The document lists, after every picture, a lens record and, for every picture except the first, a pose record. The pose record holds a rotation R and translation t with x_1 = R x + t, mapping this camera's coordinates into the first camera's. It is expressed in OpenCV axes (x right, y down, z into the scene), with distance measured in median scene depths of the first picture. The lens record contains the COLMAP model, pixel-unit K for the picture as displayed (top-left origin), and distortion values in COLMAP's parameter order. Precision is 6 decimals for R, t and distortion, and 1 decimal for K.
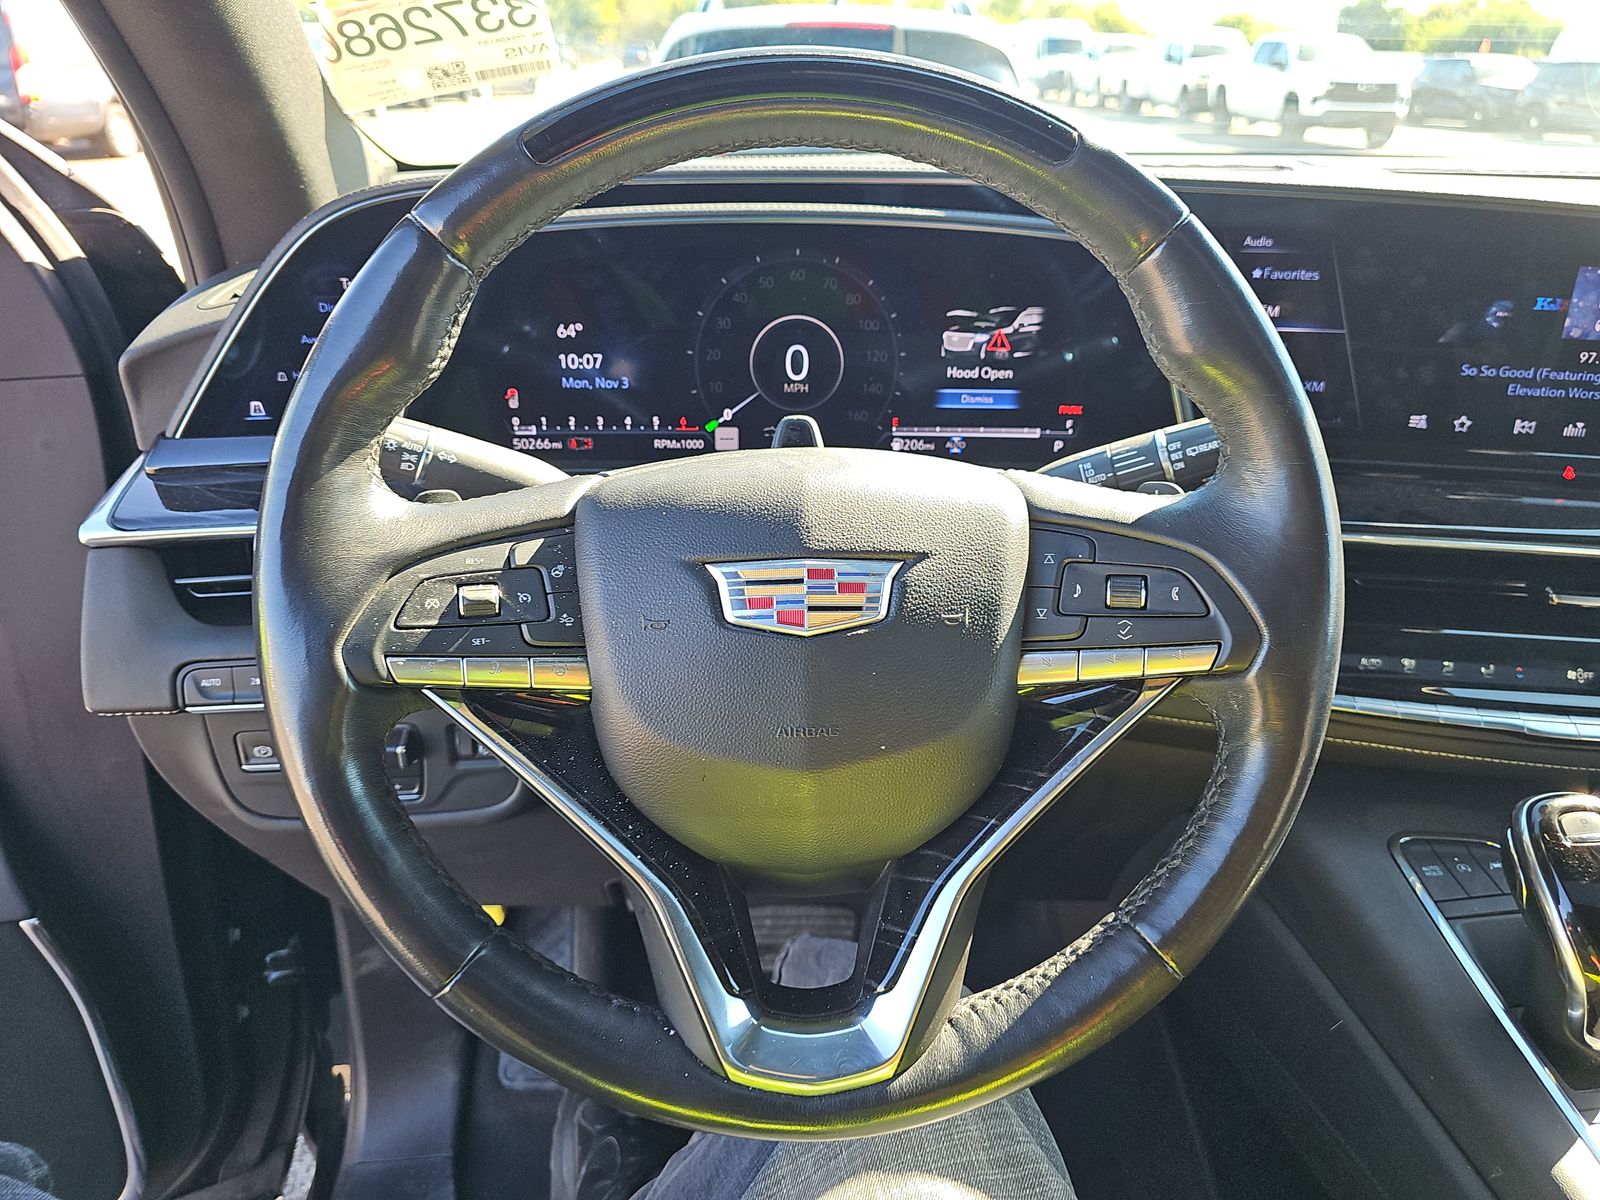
lens RADIAL K [[1054.4, 0, 805.1], [0, 1054.4, 607.5], [0, 0, 1]] dist [0.032141, -0.031324]
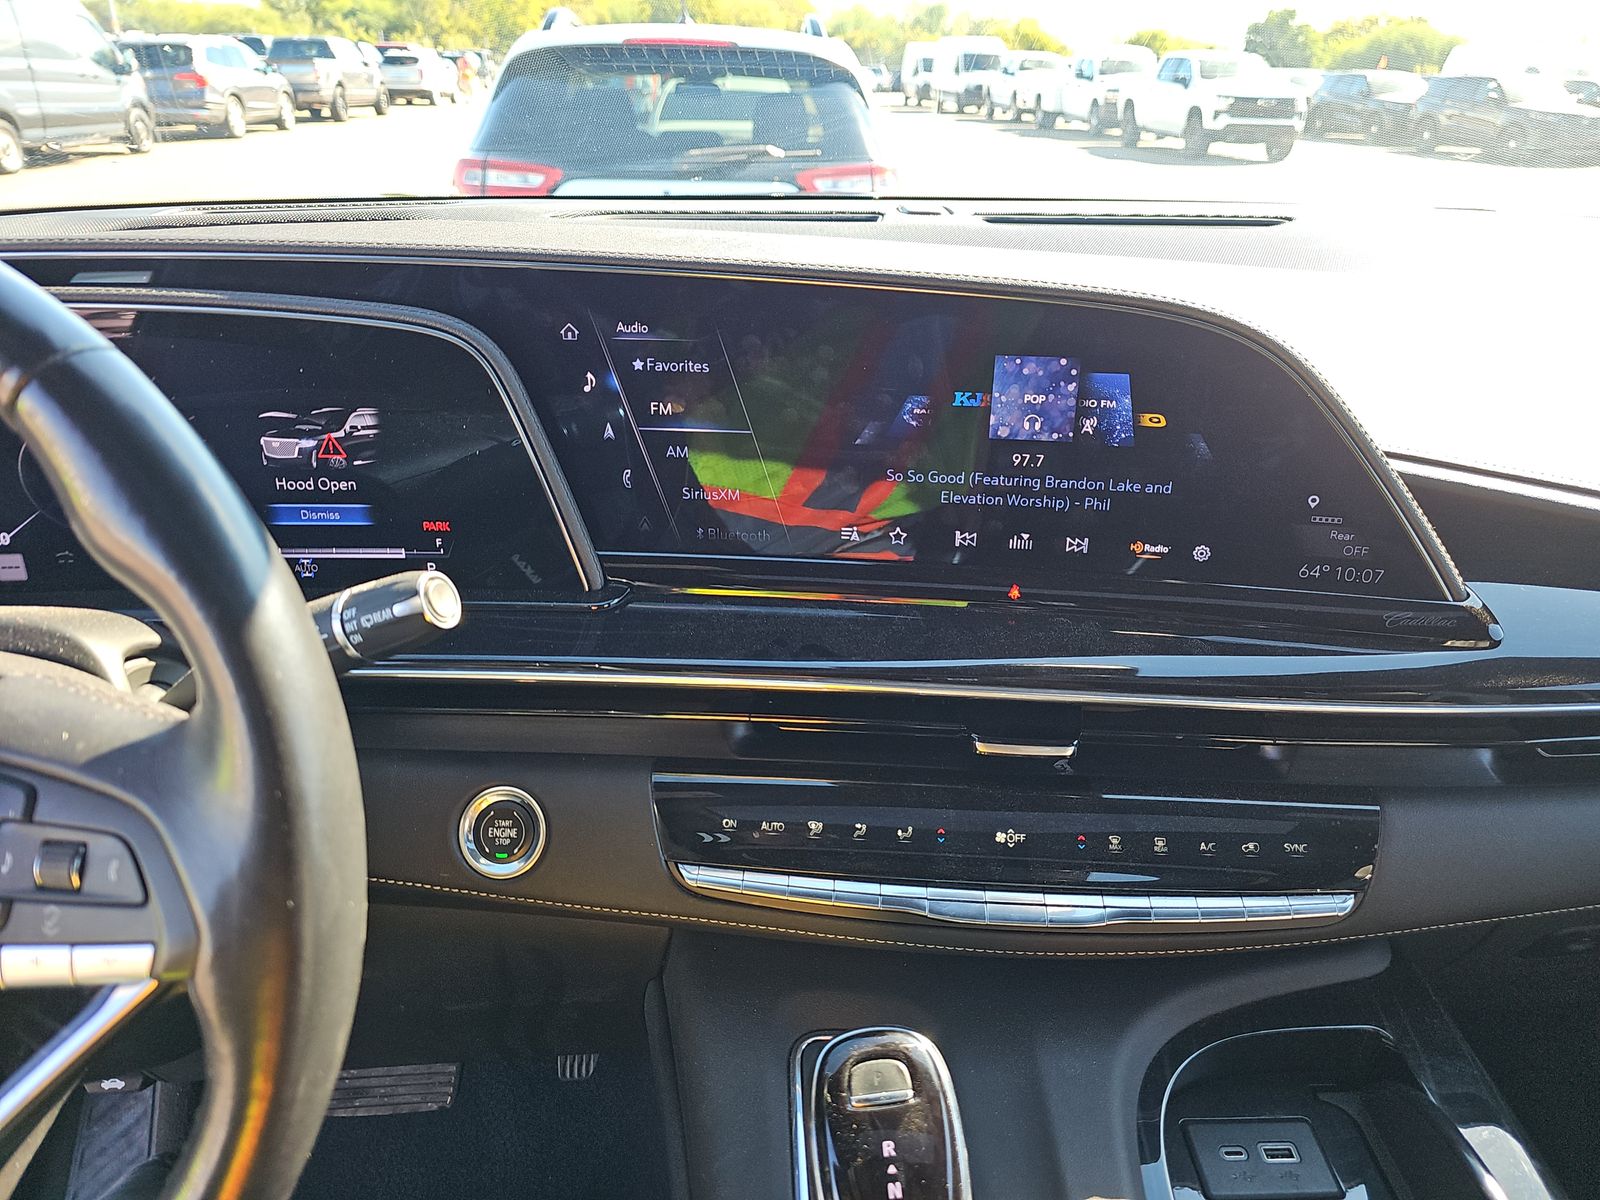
lens RADIAL K [[1054.4, 0, 787.1], [0, 1054.4, 599.6], [0, 0, 1]] dist [0.032141, -0.031324]
pose [[0.998491, -0.022198, 0.050222, 0.497004], [0.023043, 0.999602, -0.016298, -0.112010], [-0.049840, 0.017431, 0.998605, 0.160212]]
